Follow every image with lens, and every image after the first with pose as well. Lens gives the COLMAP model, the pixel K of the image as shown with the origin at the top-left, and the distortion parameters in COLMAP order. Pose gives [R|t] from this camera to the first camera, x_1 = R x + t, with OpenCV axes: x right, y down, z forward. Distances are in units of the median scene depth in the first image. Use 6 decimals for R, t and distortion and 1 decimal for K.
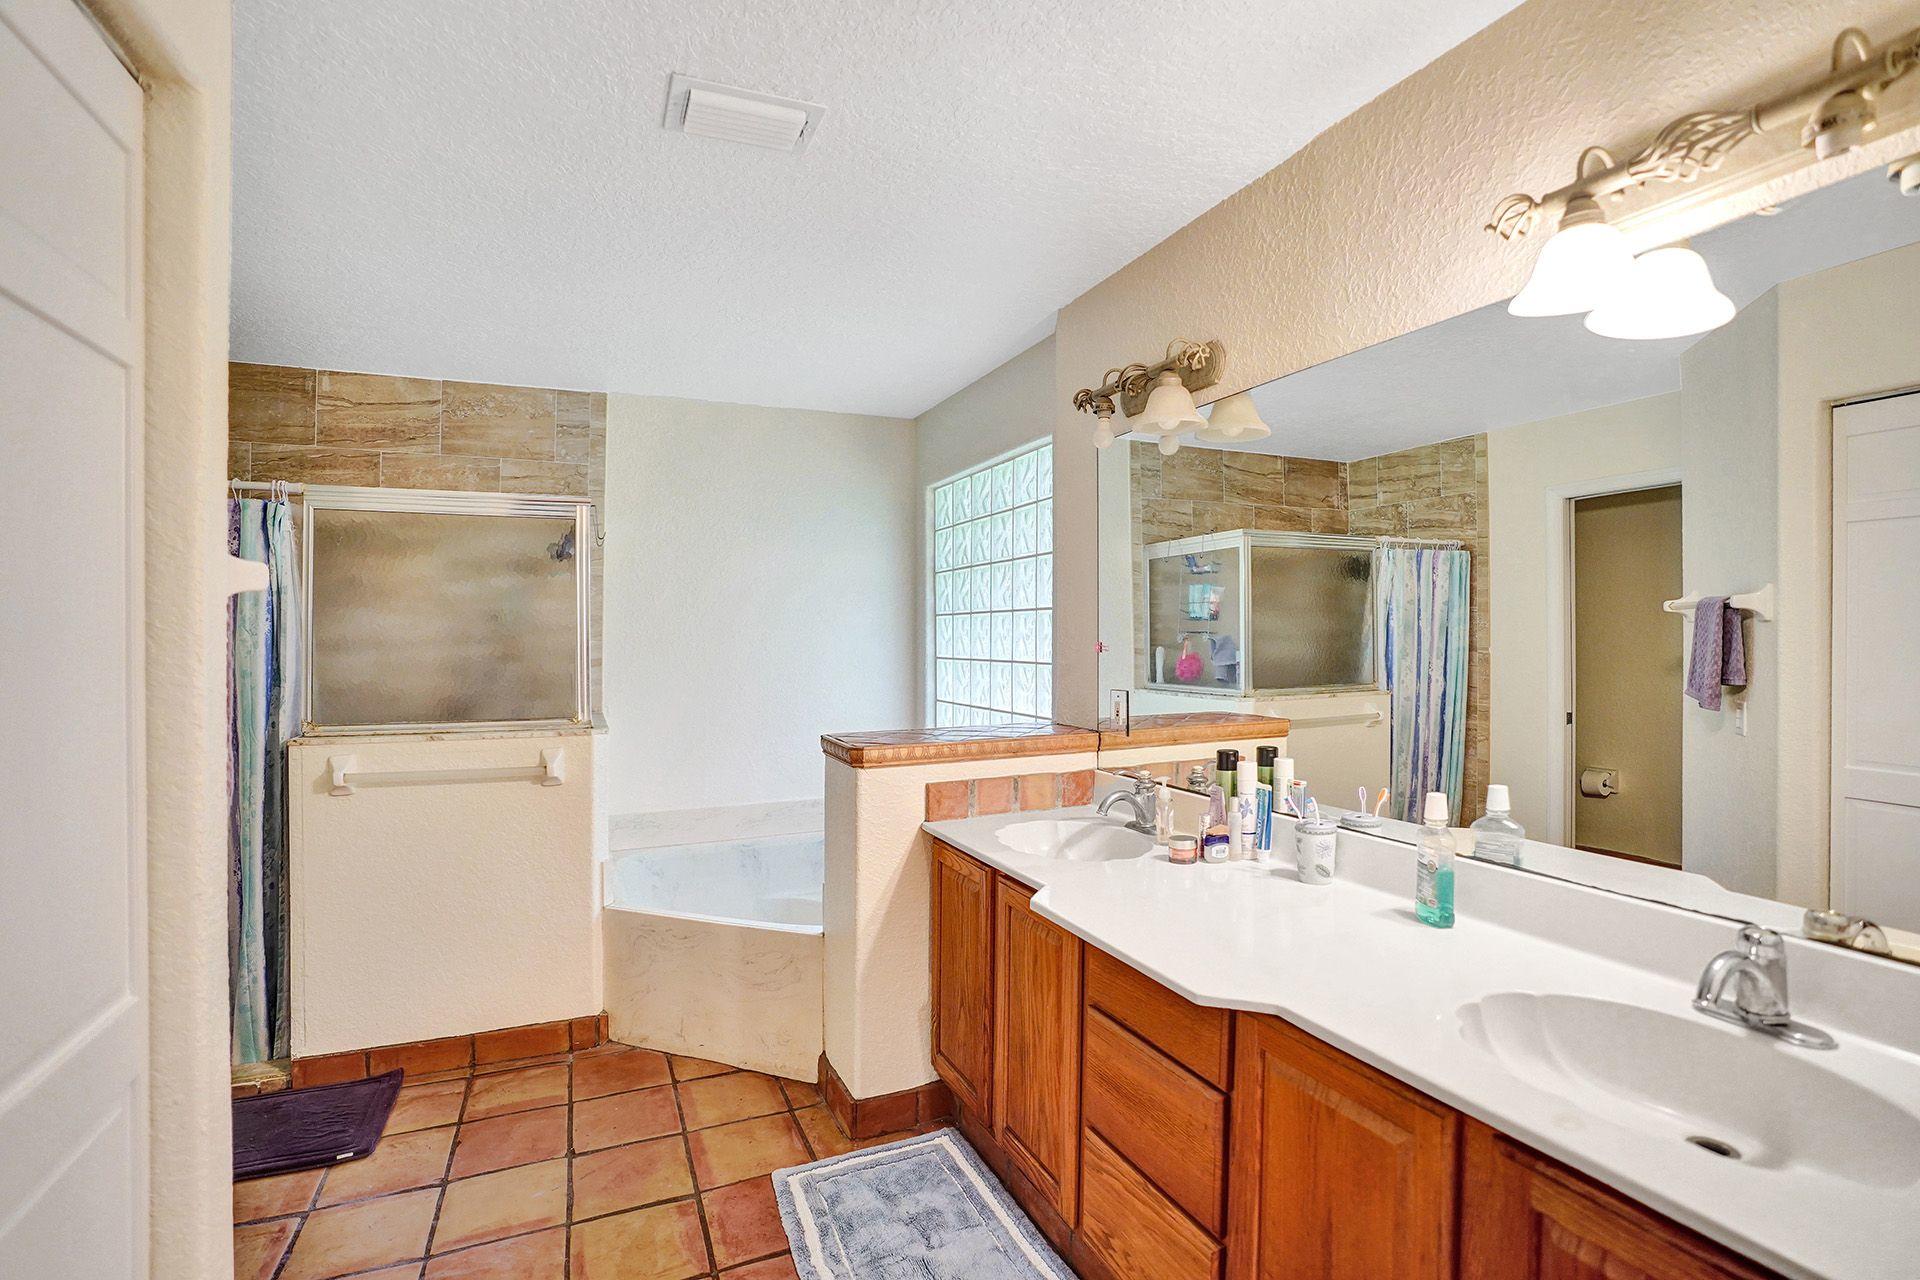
lens RADIAL K [[893.7, 0, 961.7], [0, 893.7, 627.4], [0, 0, 1]] dist [-0.068371, 0.028618]
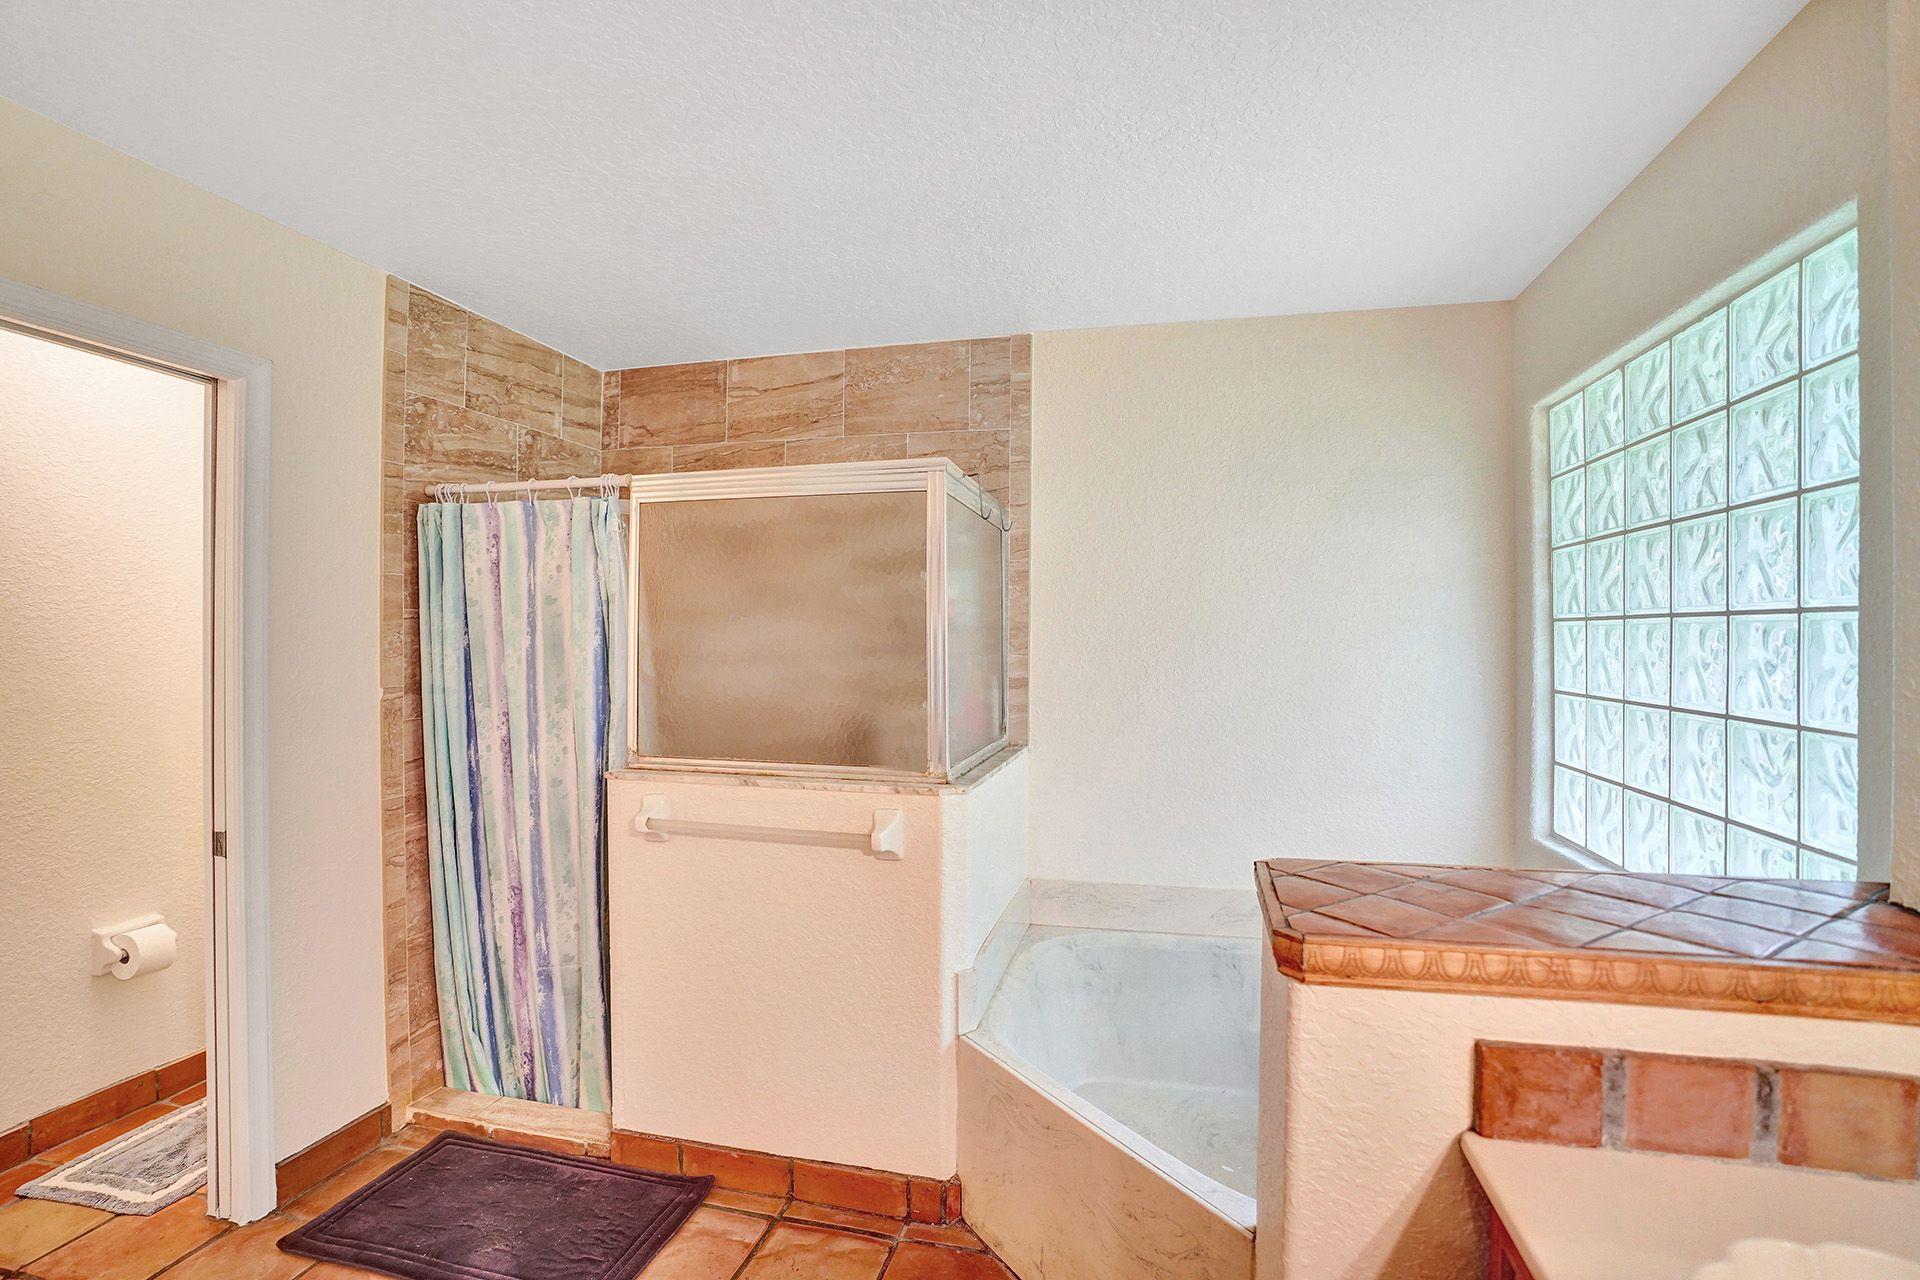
lens RADIAL K [[850.5, 0, 941.7], [0, 850.5, 631.1], [0, 0, 1]] dist [-0.039371, 0.005007]
pose [[0.777097, 0.005817, -0.629353, 0.006520], [-0.000460, 0.999962, 0.008675, -0.013404], [0.629380, -0.006452, 0.777071, 0.410892]]
